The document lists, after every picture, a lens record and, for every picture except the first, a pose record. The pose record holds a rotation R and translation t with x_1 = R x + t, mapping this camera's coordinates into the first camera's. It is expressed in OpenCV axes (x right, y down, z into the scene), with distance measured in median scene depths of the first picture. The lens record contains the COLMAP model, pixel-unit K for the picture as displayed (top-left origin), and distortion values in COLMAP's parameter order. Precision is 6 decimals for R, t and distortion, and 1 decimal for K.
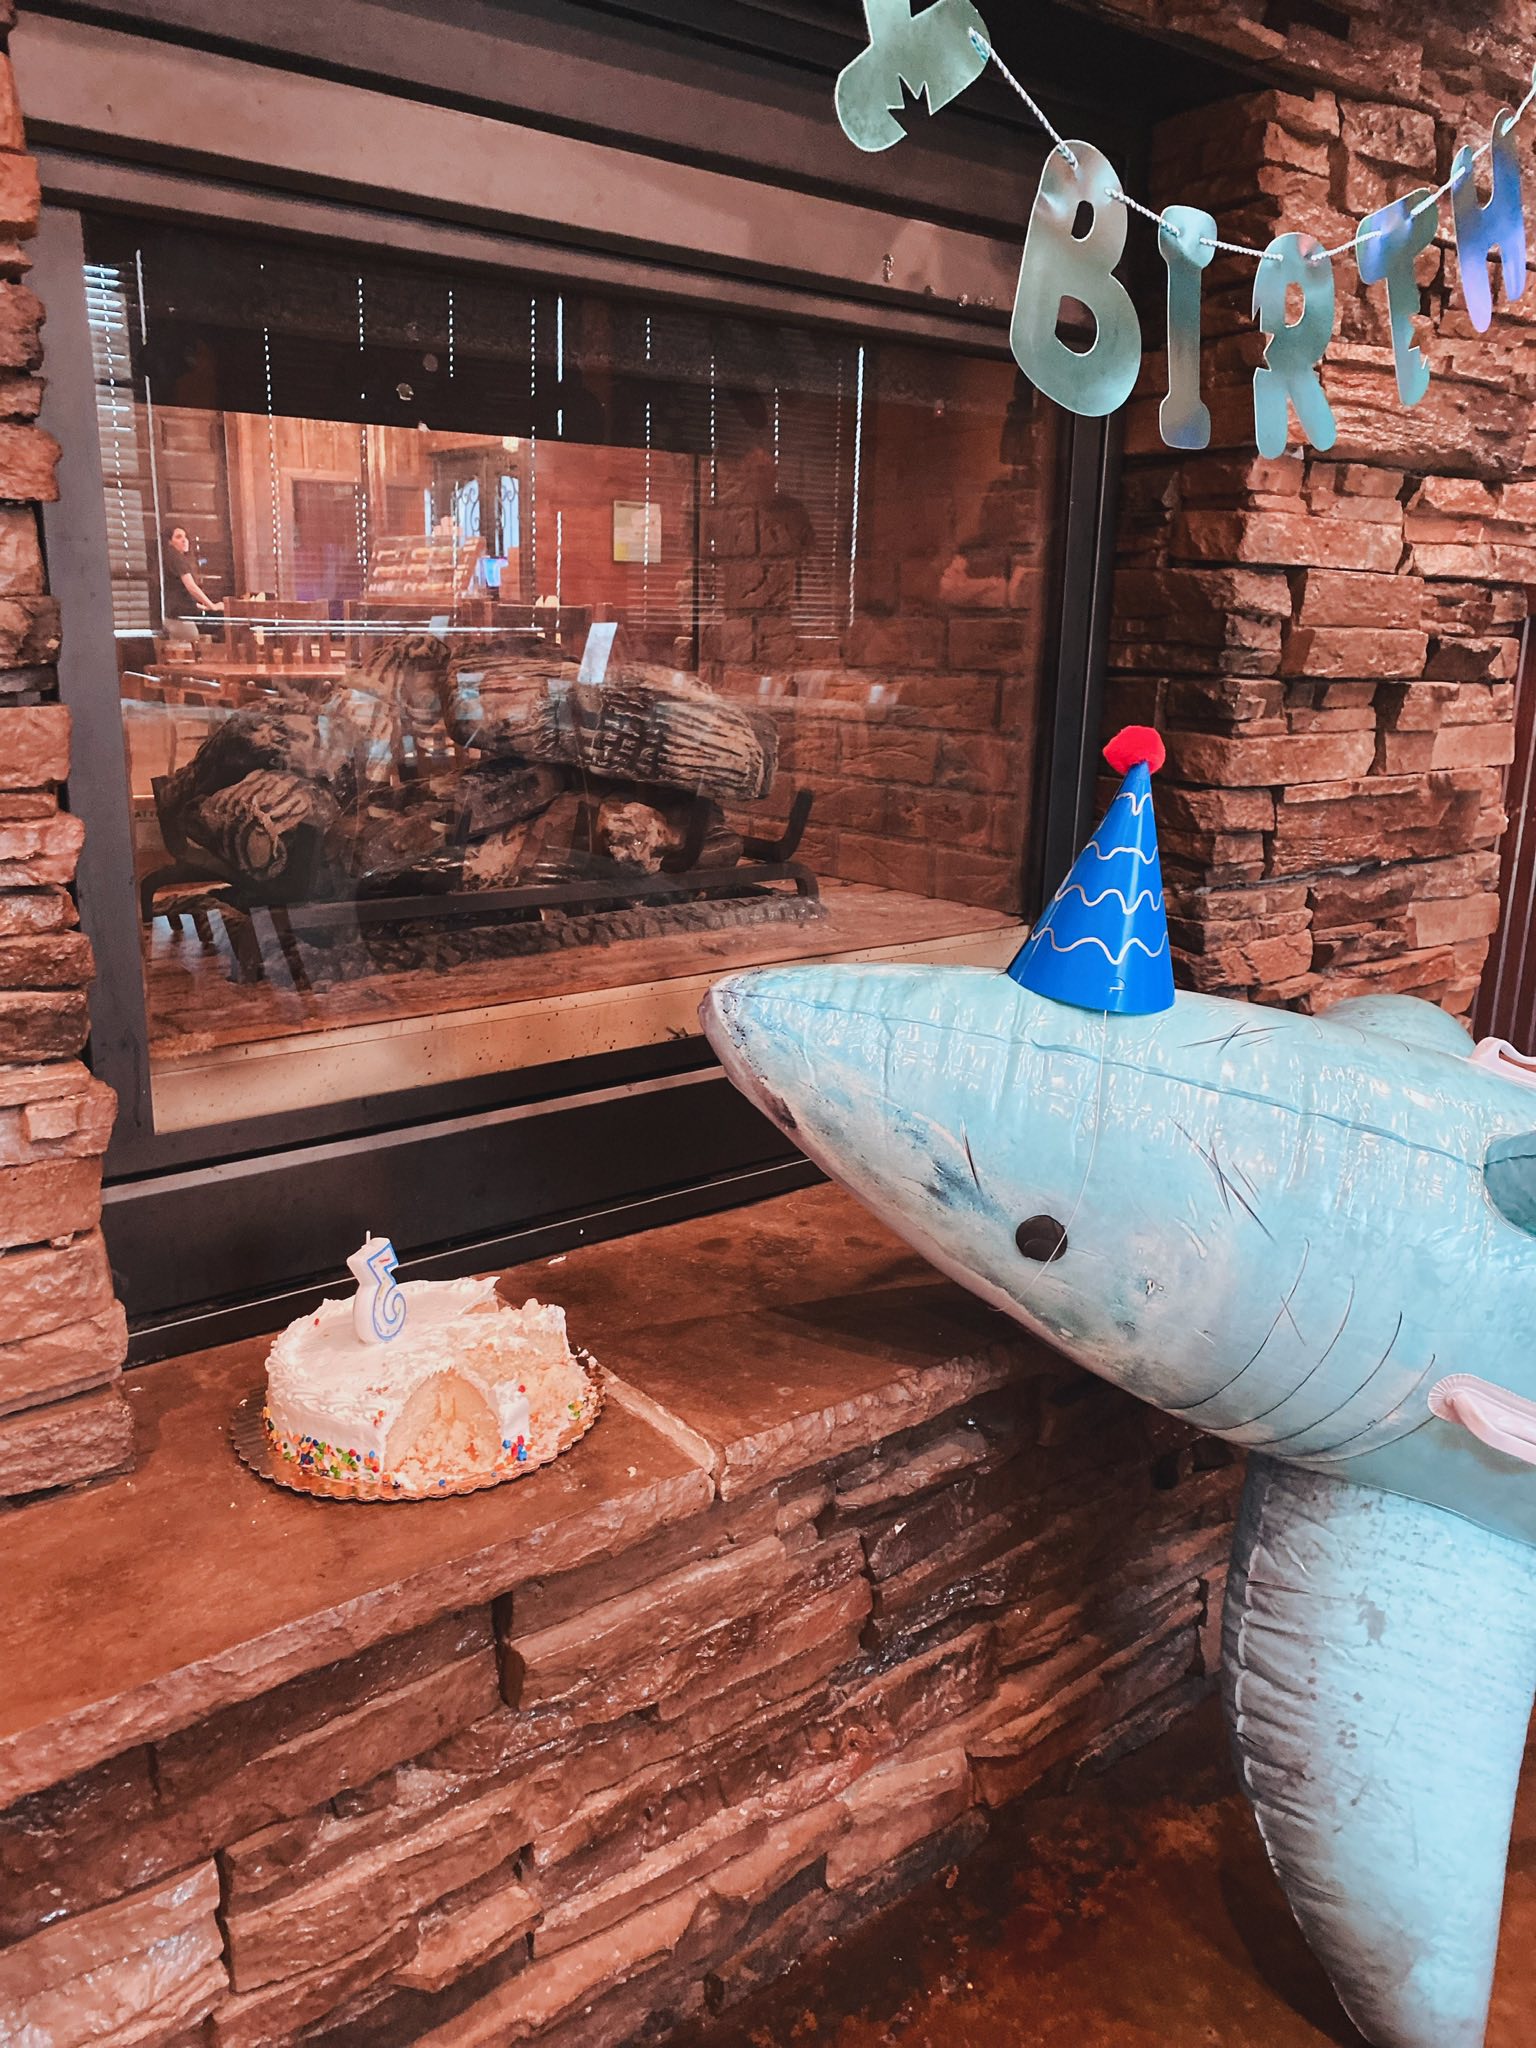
lens RADIAL K [[1568.1, 0, 759.7], [0, 1568.1, 1036.8], [0, 0, 1]] dist [0.016061, -0.020243]
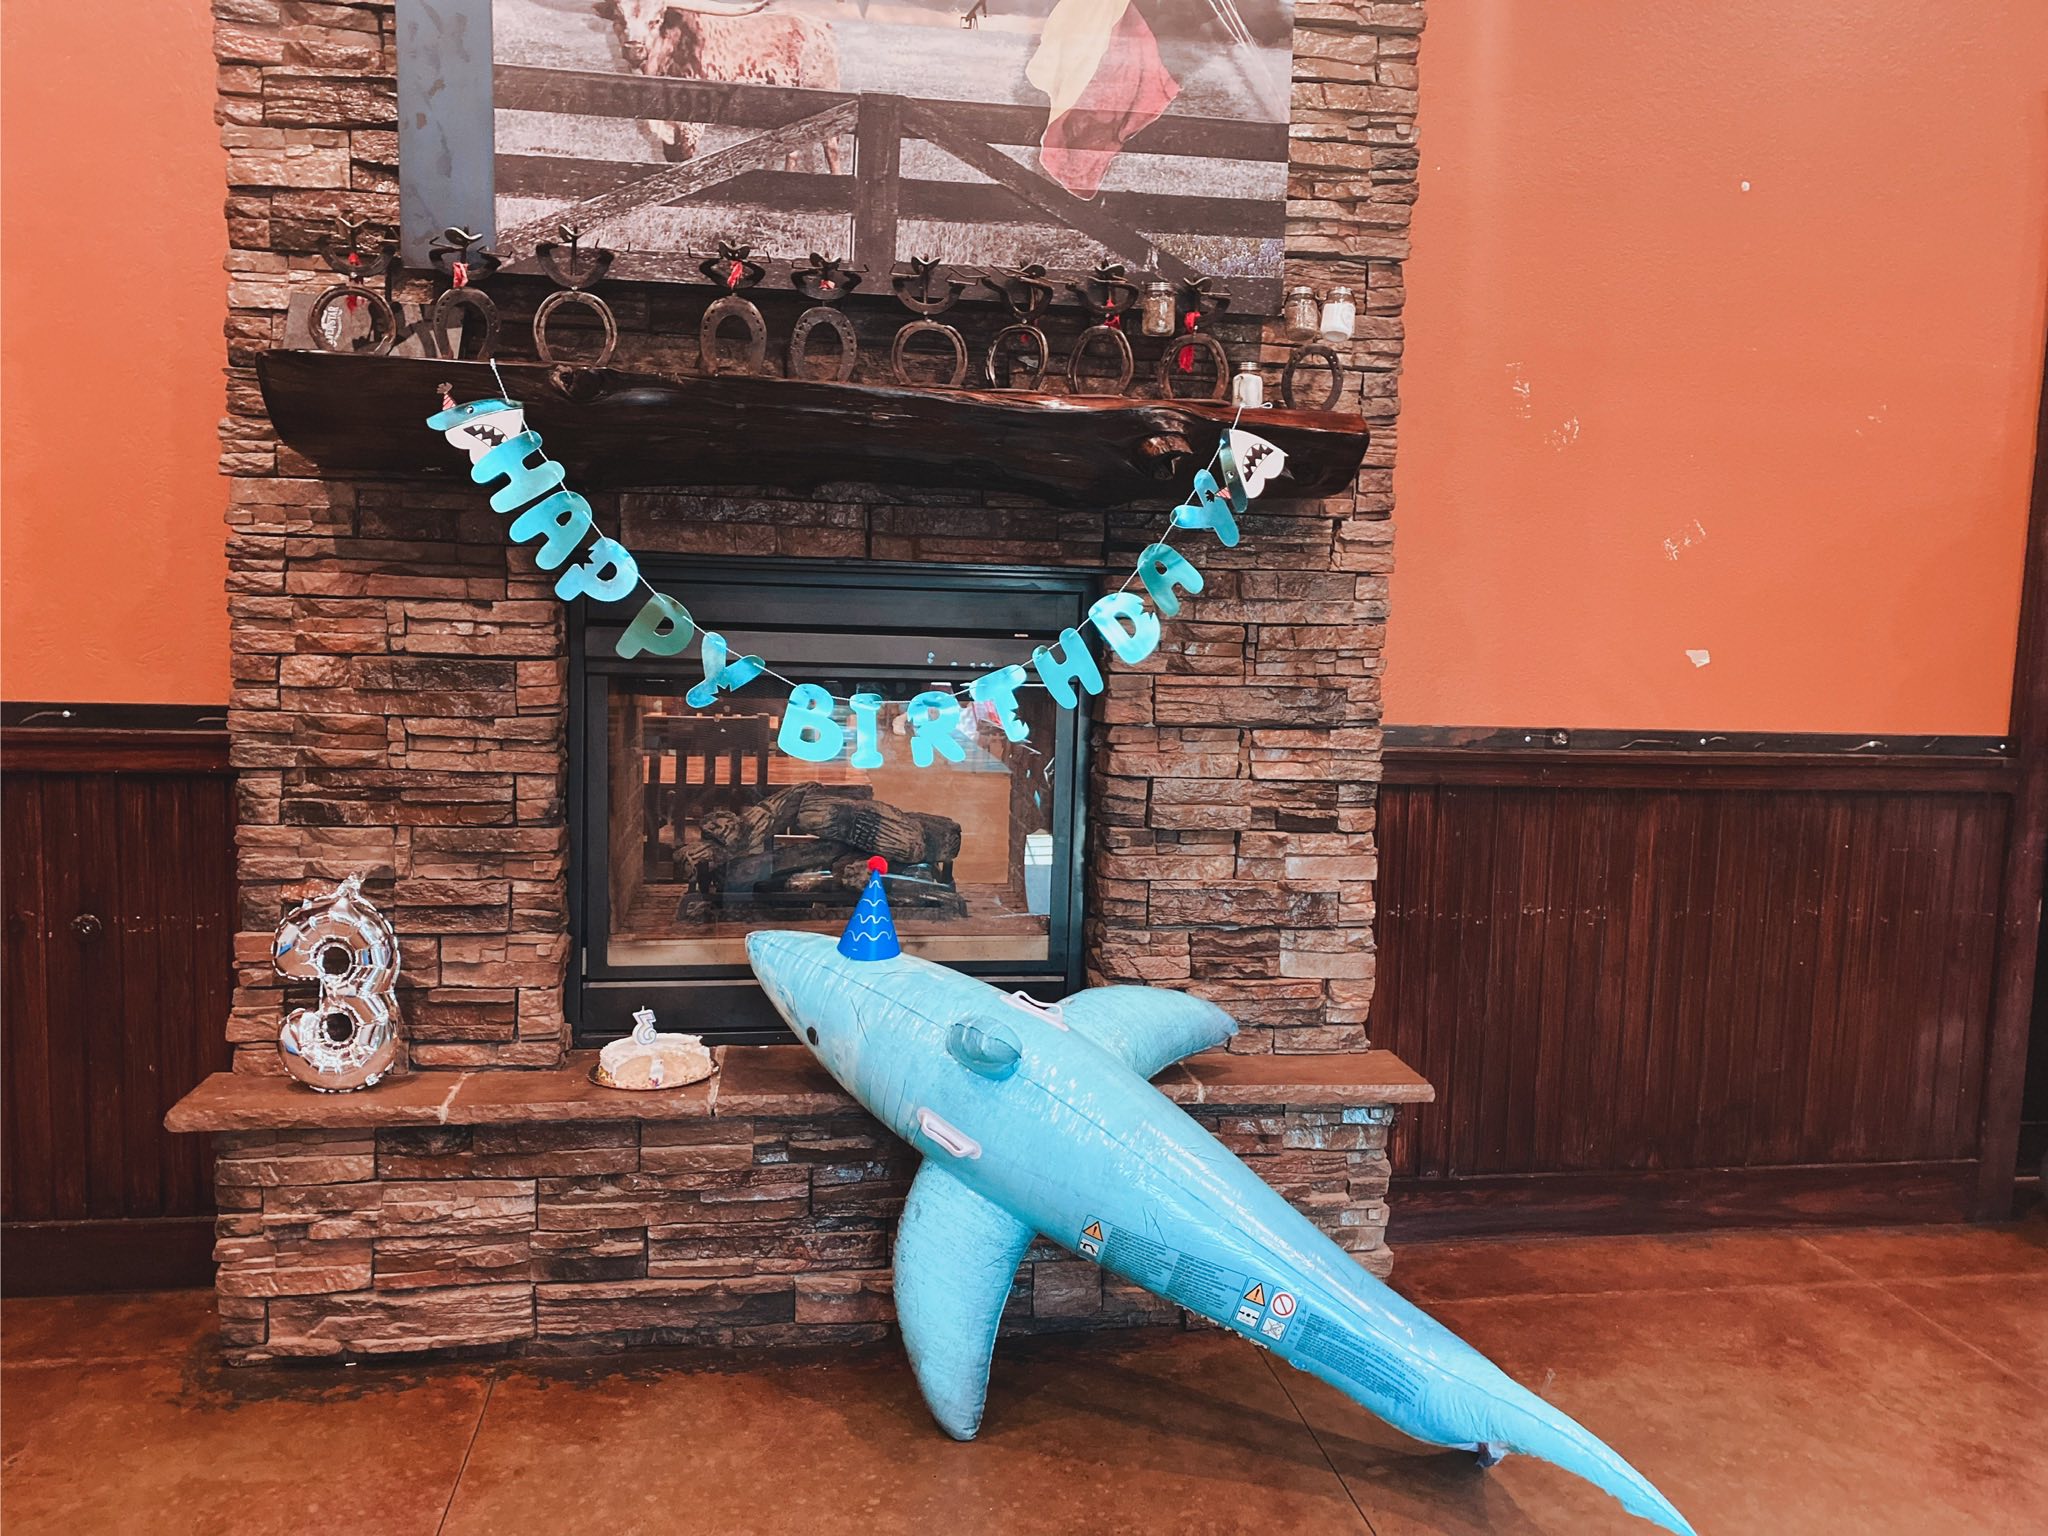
lens RADIAL K [[1568.1, 0, 1019.8], [0, 1568.1, 767.5], [0, 0, 1]] dist [0.016061, -0.020243]
pose [[0.869259, 0.058436, -0.490891, 1.536499], [-0.138264, 0.982099, -0.127923, -0.029594], [0.474629, 0.179071, 0.861778, -1.098022]]
